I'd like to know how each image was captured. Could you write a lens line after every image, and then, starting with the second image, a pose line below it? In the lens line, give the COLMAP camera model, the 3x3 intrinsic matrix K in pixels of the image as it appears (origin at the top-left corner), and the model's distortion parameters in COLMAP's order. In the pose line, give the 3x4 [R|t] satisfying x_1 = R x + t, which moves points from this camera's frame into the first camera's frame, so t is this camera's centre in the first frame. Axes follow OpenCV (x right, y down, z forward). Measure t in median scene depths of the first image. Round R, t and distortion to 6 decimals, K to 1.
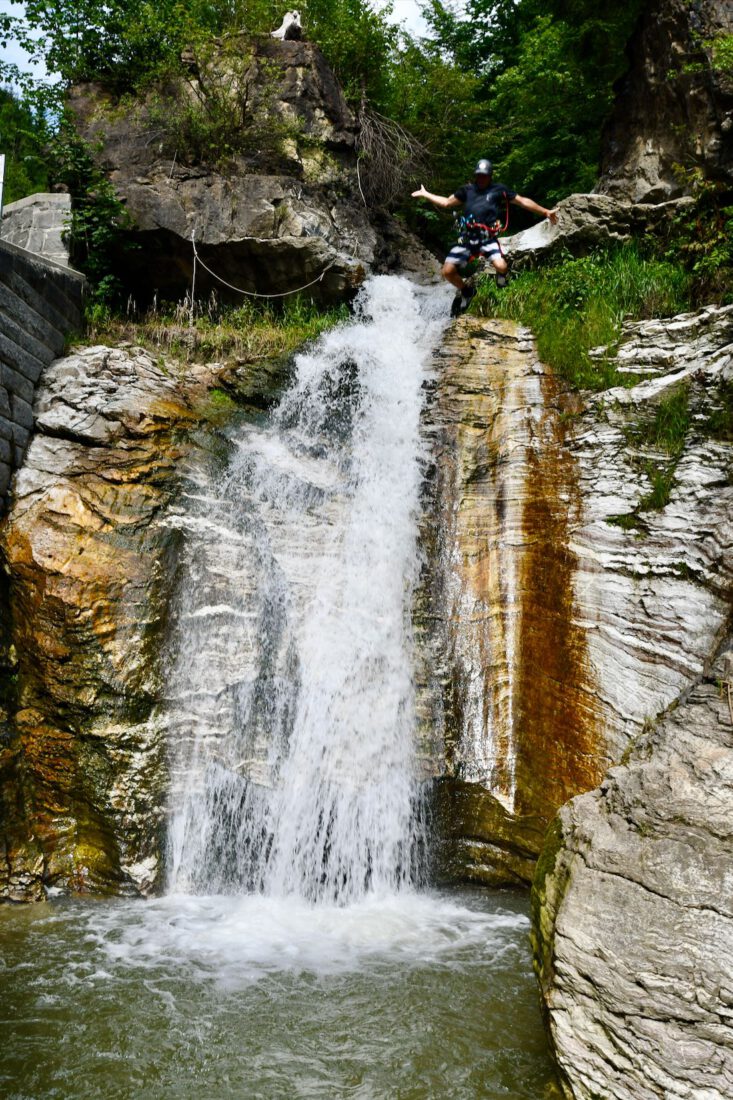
lens RADIAL K [[1171.1, 0, 346.7], [0, 1171.1, 549.7], [0, 0, 1]] dist [-0.033975, 0.000000]
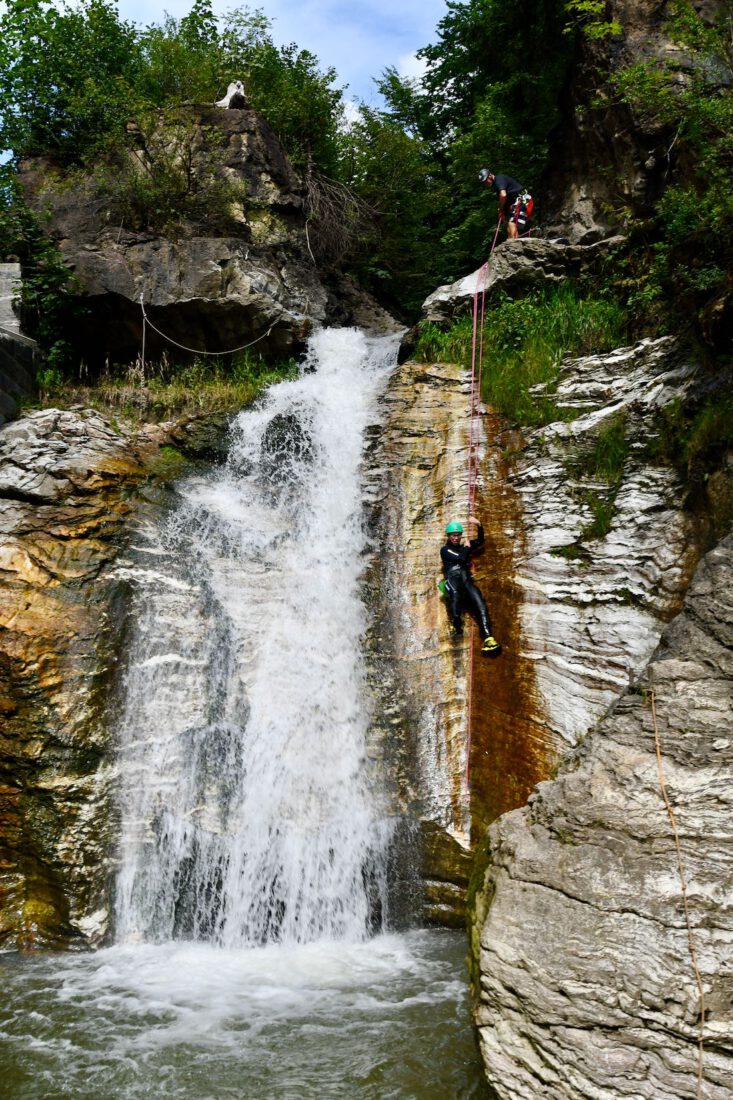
lens RADIAL K [[1171.1, 0, 345.4], [0, 1171.1, 548.4], [0, 0, 1]] dist [-0.033975, 0.000000]
pose [[0.999002, -0.044152, 0.006726, 0.038237], [0.044490, 0.996994, -0.063427, 0.026438], [-0.003906, 0.063663, 0.997964, -0.000437]]
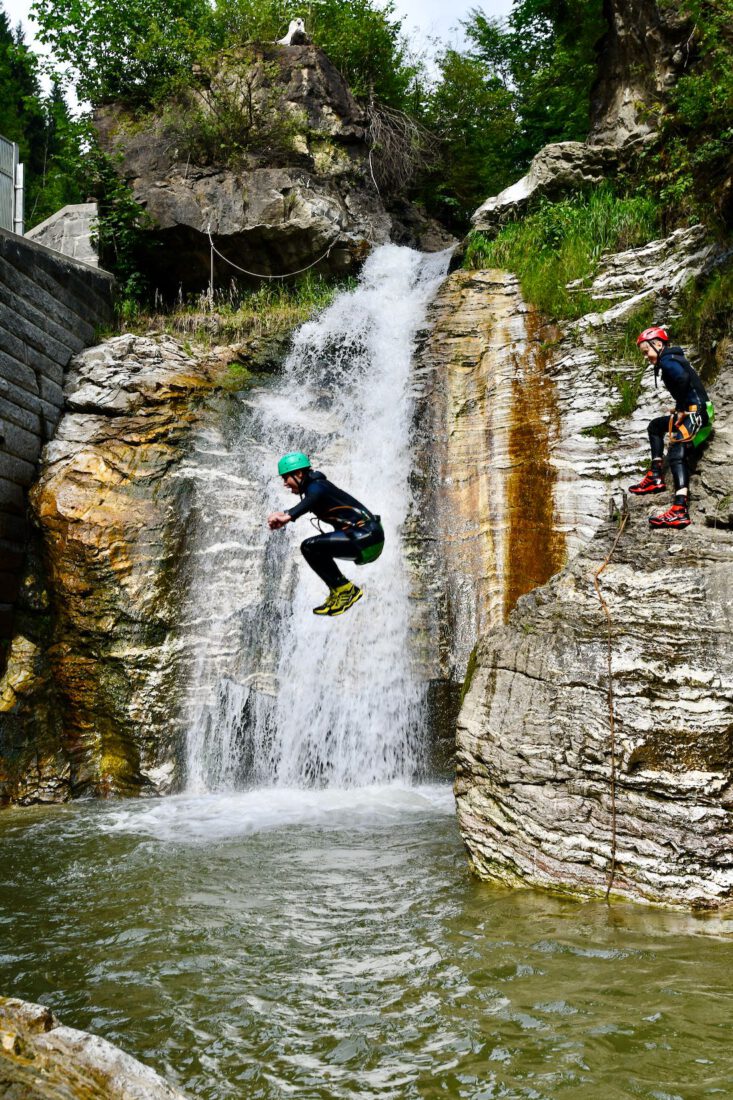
lens RADIAL K [[1171.1, 0, 345.3], [0, 1171.1, 552.0], [0, 0, 1]] dist [-0.033975, 0.000000]
pose [[0.992257, -0.075175, -0.098871, 0.102001], [0.071975, 0.996773, -0.035544, 0.099918], [0.101224, 0.028153, 0.994465, -0.066289]]
